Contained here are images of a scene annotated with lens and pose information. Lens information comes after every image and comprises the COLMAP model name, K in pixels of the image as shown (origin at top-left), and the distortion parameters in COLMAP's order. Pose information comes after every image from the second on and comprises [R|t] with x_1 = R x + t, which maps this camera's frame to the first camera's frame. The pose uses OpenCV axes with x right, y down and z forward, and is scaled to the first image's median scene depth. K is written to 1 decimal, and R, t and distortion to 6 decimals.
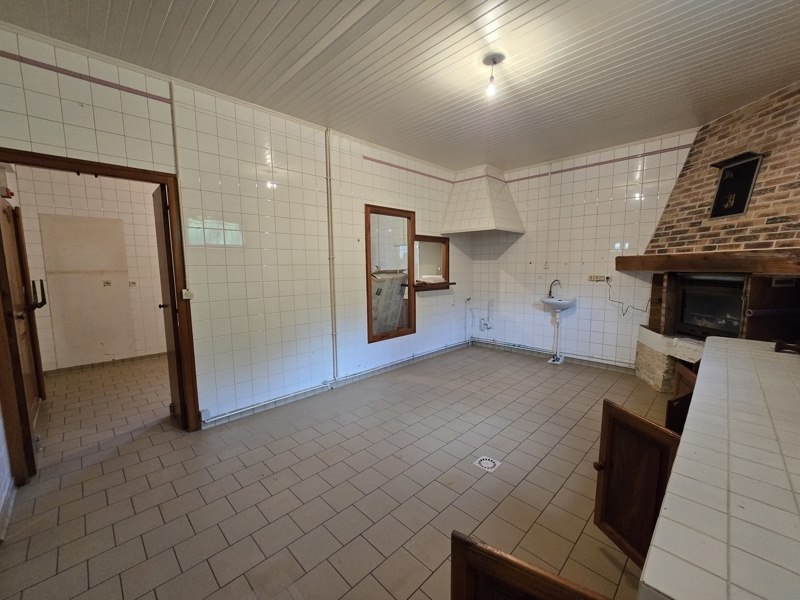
lens RADIAL K [[325.2, 0, 399.6], [0, 325.2, 303.3], [0, 0, 1]] dist [-0.001759, -0.000028]
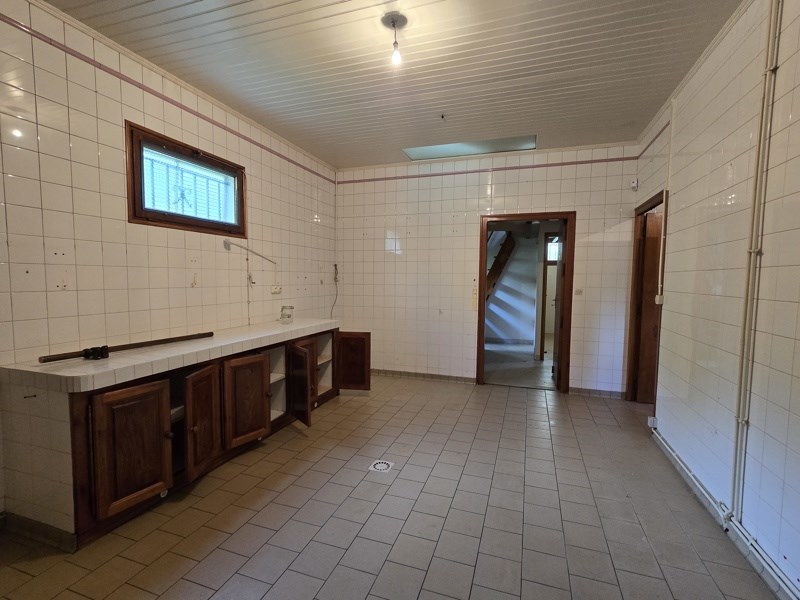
lens RADIAL K [[378.9, 0, 400.0], [0, 378.9, 300.0], [0, 0, 1]] dist [-0.000267, -0.000022]
pose [[-0.898166, 0.018245, -0.439279, 0.482679], [-0.061243, 0.984205, 0.166100, -0.148243], [0.435371, 0.176088, -0.882862, 1.308196]]
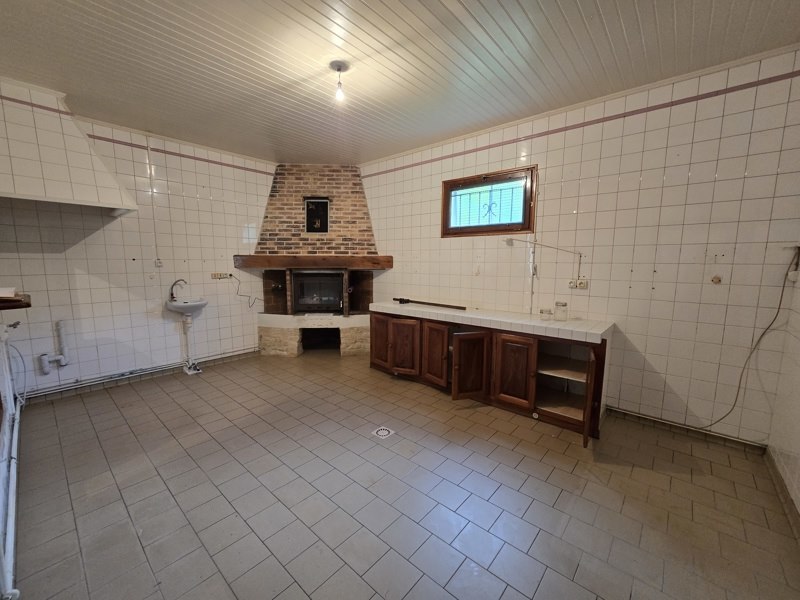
lens RADIAL K [[325.2, 0, 399.6], [0, 325.2, 303.3], [0, 0, 1]] dist [-0.001759, -0.000028]
pose [[-0.065830, -0.119915, 0.990599, -0.555629], [0.109077, 0.985938, 0.126600, -0.073722], [-0.991851, 0.116386, -0.051824, 0.623821]]
